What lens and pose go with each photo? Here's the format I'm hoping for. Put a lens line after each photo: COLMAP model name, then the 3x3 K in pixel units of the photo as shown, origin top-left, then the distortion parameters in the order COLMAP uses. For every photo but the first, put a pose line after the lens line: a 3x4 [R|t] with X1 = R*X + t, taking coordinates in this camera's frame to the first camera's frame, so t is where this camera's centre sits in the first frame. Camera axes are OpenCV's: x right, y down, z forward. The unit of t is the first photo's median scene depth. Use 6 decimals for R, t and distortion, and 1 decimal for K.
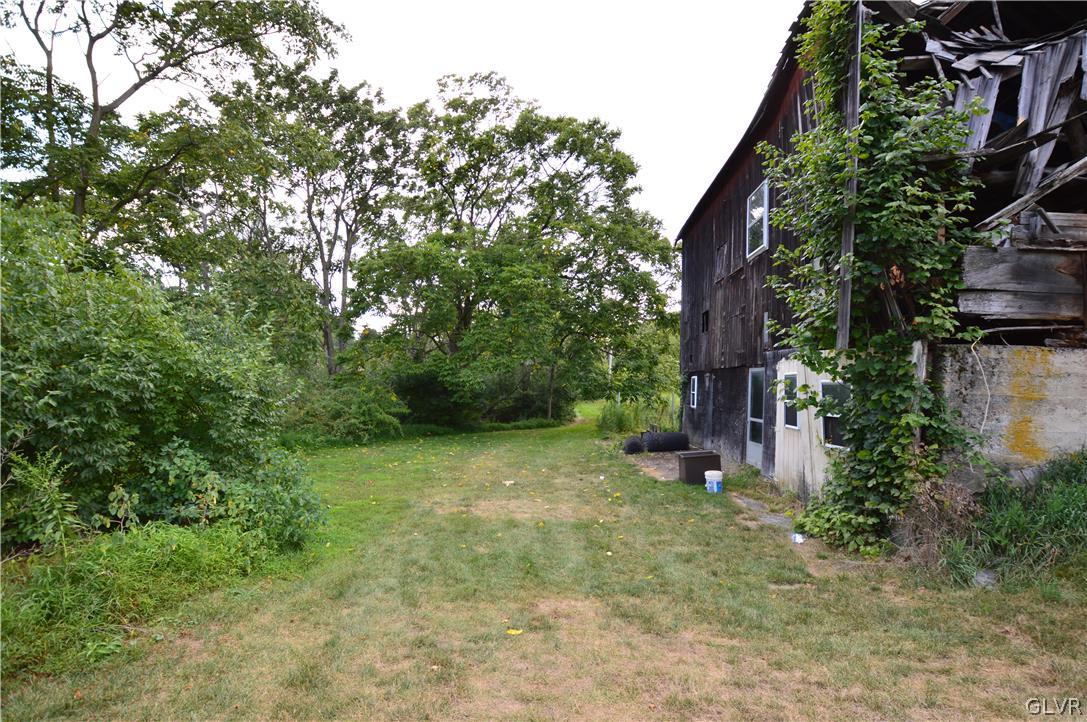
lens RADIAL K [[473.4, 0, 540.5], [0, 473.4, 377.1], [0, 0, 1]] dist [-0.032055, -0.001031]
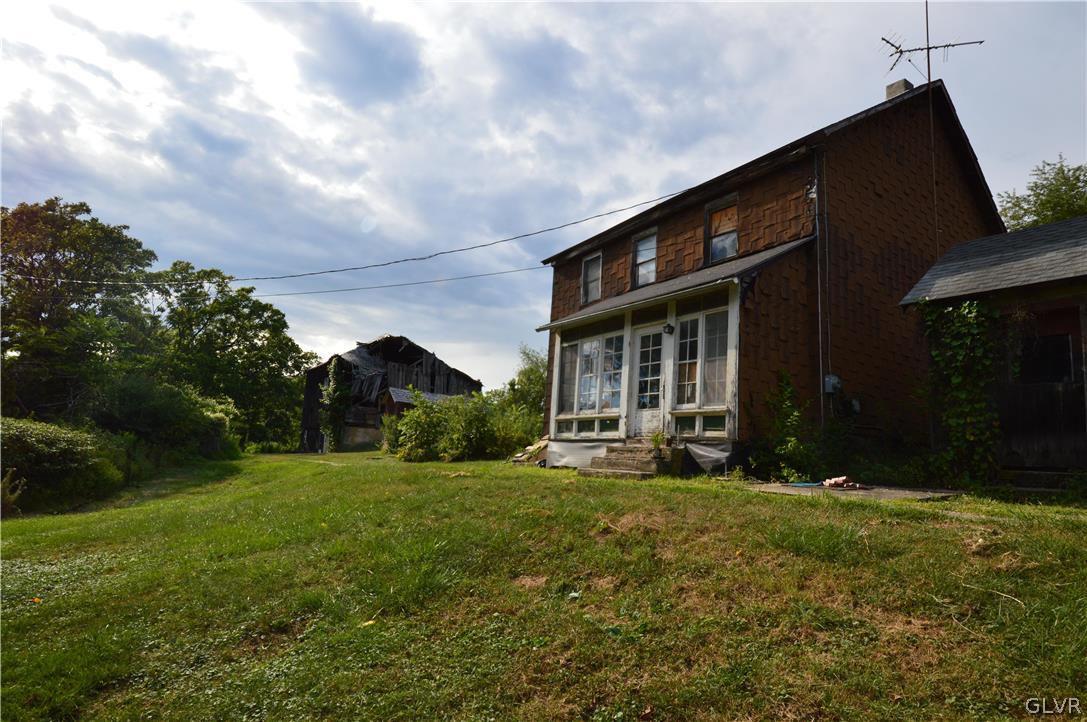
lens RADIAL K [[555.3, 0, 543.5], [0, 555.3, 361.0], [0, 0, 1]] dist [-0.000336, 0.000024]
pose [[0.763393, 0.118855, 0.634905, -1.004447], [-0.037339, 0.989402, -0.140322, 0.005717], [-0.644854, 0.083414, 0.759741, -3.379446]]
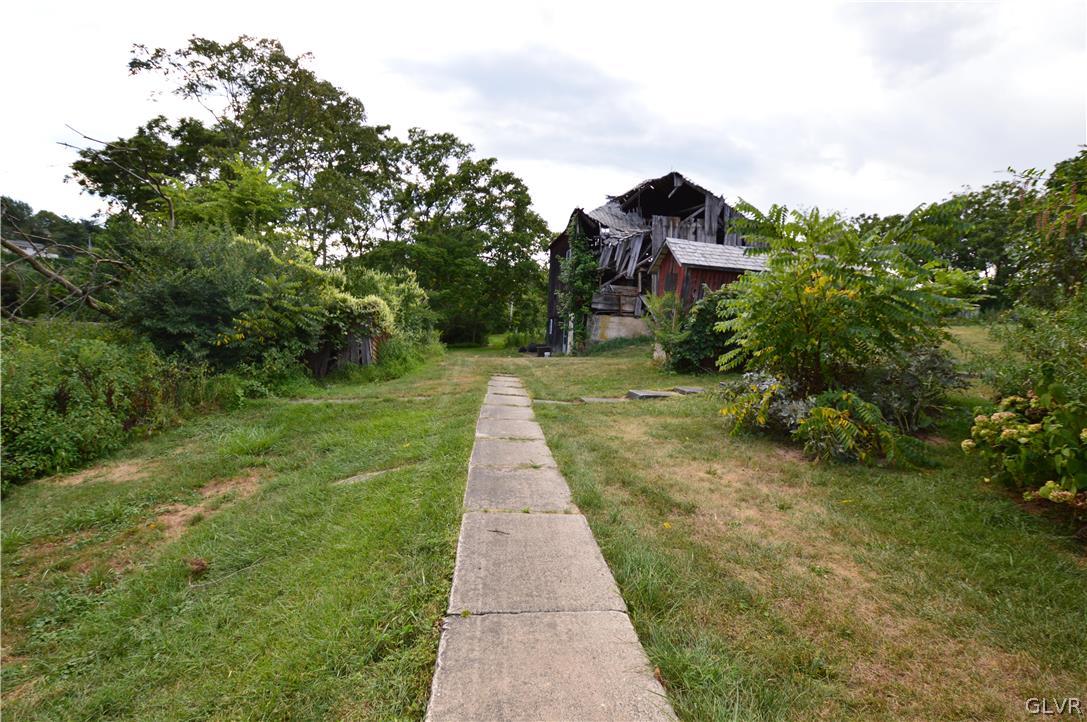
lens RADIAL K [[473.4, 0, 540.5], [0, 473.4, 377.1], [0, 0, 1]] dist [-0.032055, -0.001031]
pose [[0.977091, 0.004295, 0.212778, -0.276471], [-0.031273, 0.991841, 0.123585, -0.010437], [-0.210511, -0.127408, 0.969253, -1.708806]]
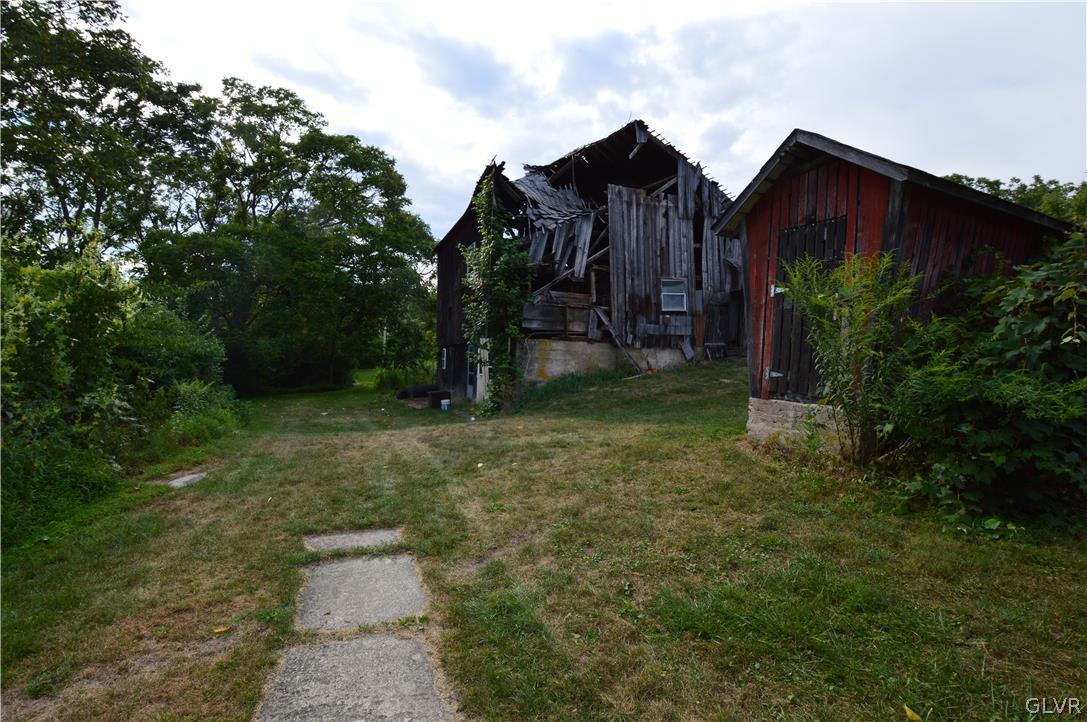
lens RADIAL K [[473.4, 0, 540.5], [0, 473.4, 377.1], [0, 0, 1]] dist [-0.032055, -0.001031]
pose [[0.892442, -0.022140, 0.450619, -0.132098], [-0.005877, 0.998140, 0.060681, -0.007328], [-0.451124, -0.056802, 0.890652, -0.775049]]
